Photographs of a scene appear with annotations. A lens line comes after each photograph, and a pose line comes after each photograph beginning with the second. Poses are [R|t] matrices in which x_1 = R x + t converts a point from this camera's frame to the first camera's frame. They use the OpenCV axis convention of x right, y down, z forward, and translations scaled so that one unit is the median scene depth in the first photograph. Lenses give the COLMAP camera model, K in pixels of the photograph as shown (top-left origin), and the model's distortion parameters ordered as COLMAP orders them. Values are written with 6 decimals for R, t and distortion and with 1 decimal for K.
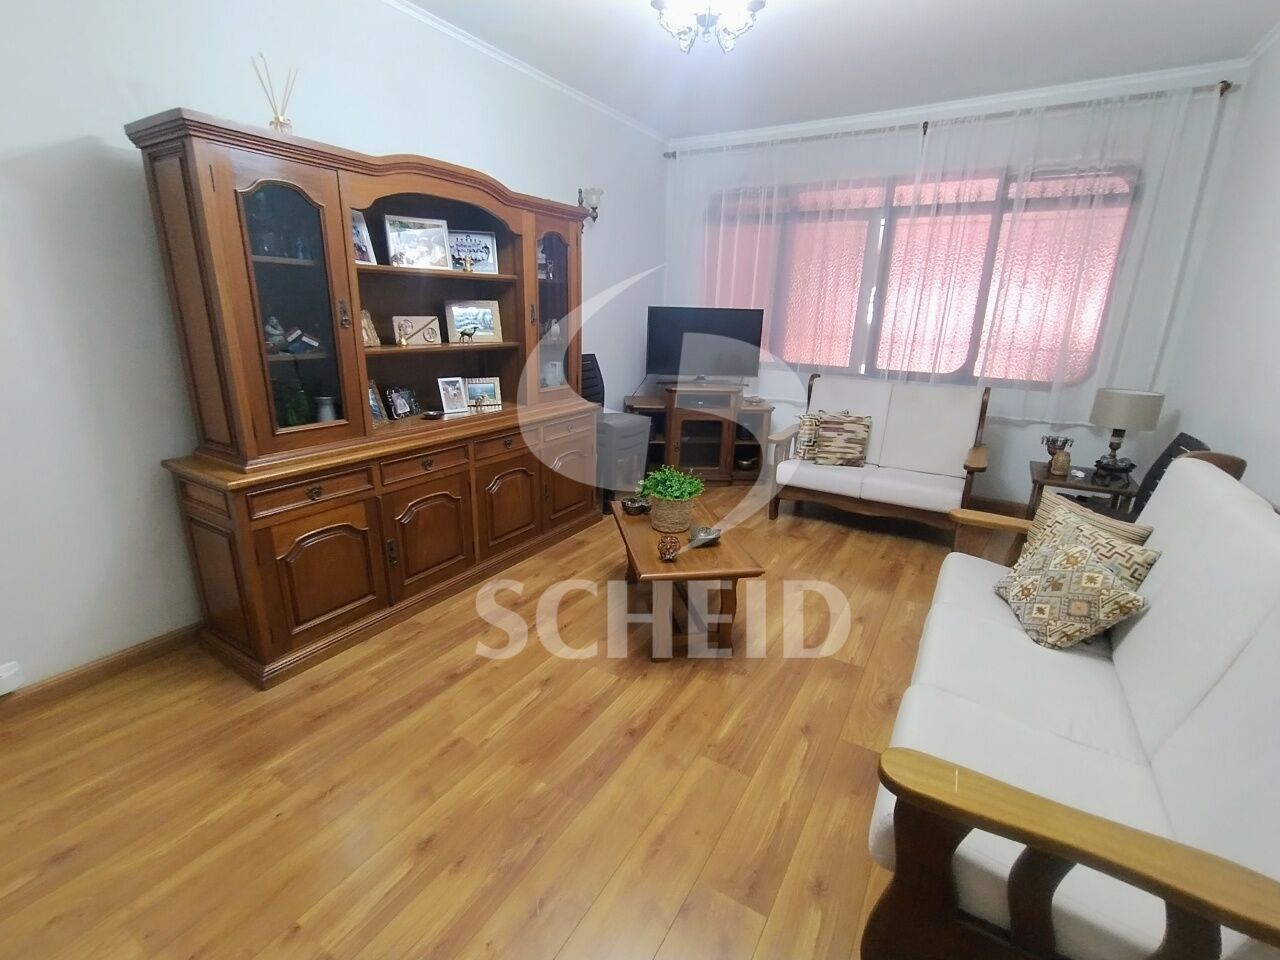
lens RADIAL K [[582.7, 0, 638.0], [0, 582.7, 478.3], [0, 0, 1]] dist [-0.003335, 0.000571]
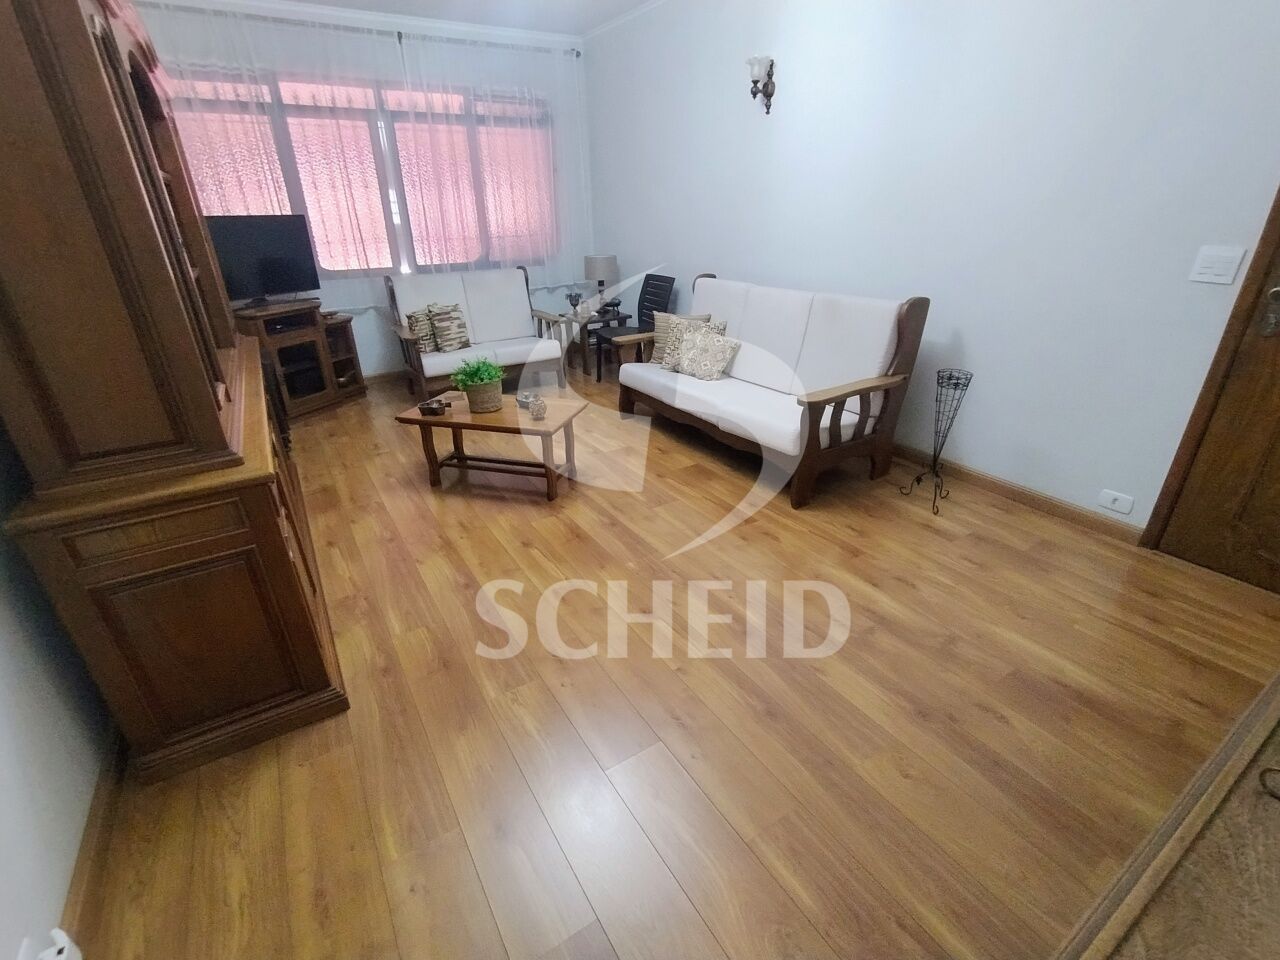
lens RADIAL K [[582.7, 0, 634.4], [0, 582.7, 481.0], [0, 0, 1]] dist [-0.003335, 0.000571]
pose [[0.454412, -0.406578, 0.792593, -0.543219], [0.282379, 0.909621, 0.304716, -0.038721], [-0.844850, 0.085345, 0.528152, 0.099958]]
